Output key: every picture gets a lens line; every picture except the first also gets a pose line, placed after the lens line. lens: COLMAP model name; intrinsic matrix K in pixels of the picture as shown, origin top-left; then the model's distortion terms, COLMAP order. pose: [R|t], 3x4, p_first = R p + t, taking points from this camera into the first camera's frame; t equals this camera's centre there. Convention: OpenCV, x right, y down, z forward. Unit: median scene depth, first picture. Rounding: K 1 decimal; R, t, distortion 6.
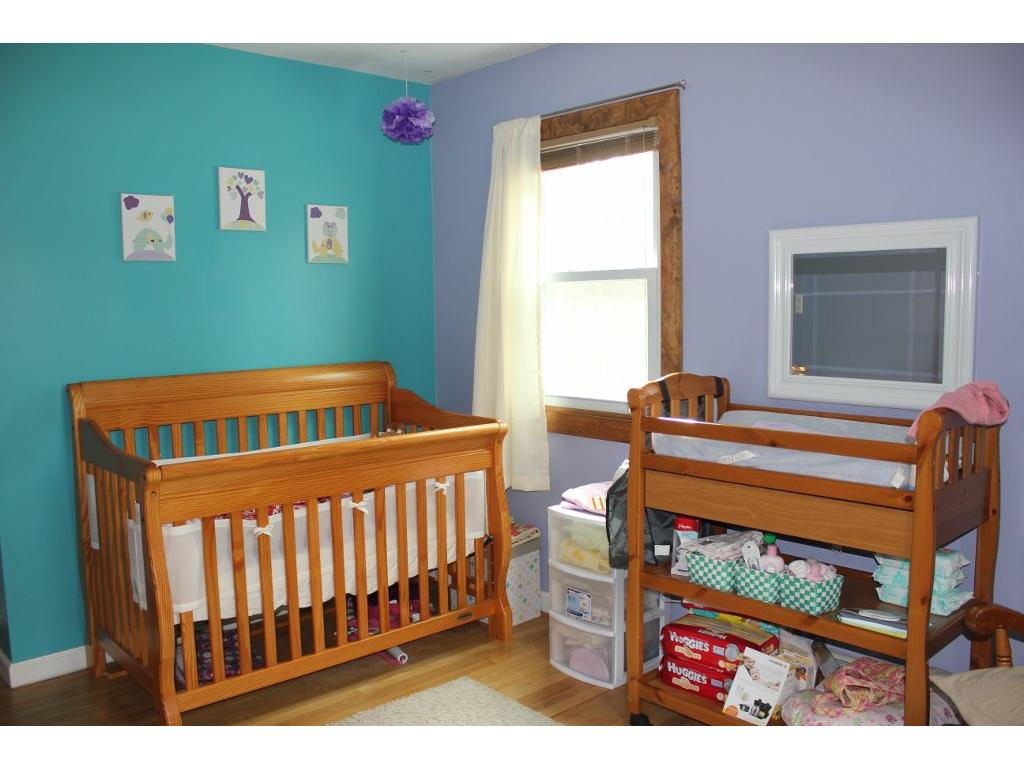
lens RADIAL K [[879.6, 0, 511.5], [0, 879.6, 388.5], [0, 0, 1]] dist [-0.092993, 0.034316]
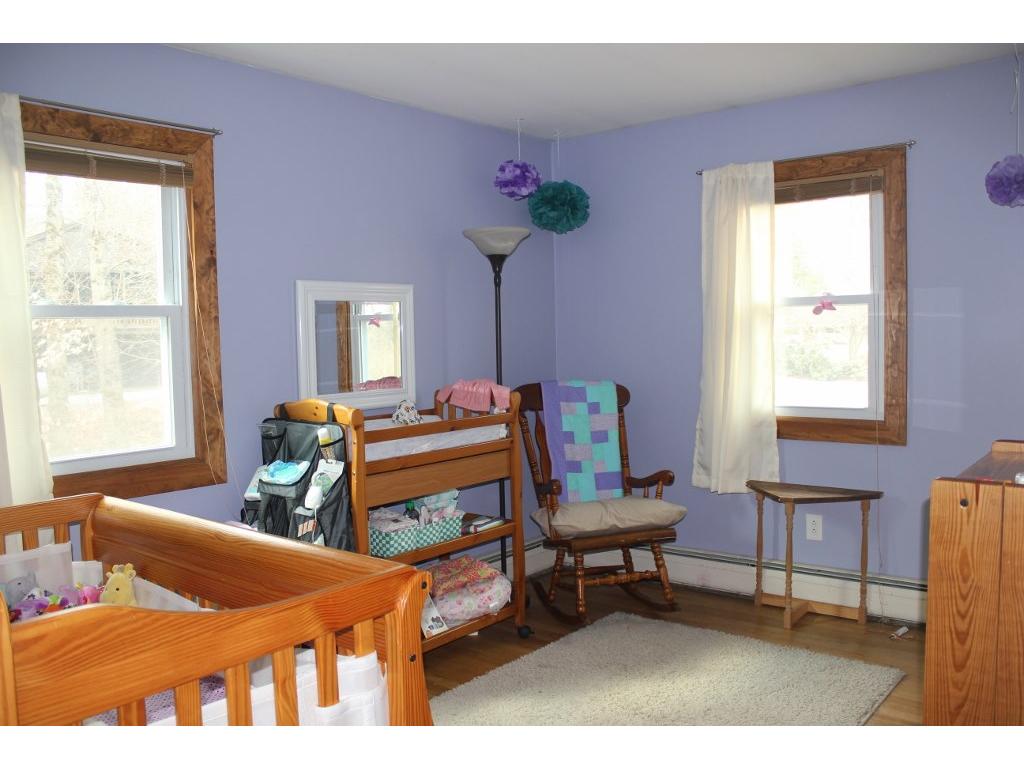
lens RADIAL K [[879.6, 0, 511.5], [0, 879.6, 384.4], [0, 0, 1]] dist [-0.092993, 0.034316]
pose [[-0.182897, -0.047029, 0.982007, -0.878663], [0.118729, 0.990488, 0.069549, -0.077728], [-0.975937, 0.129313, -0.175573, 0.847749]]
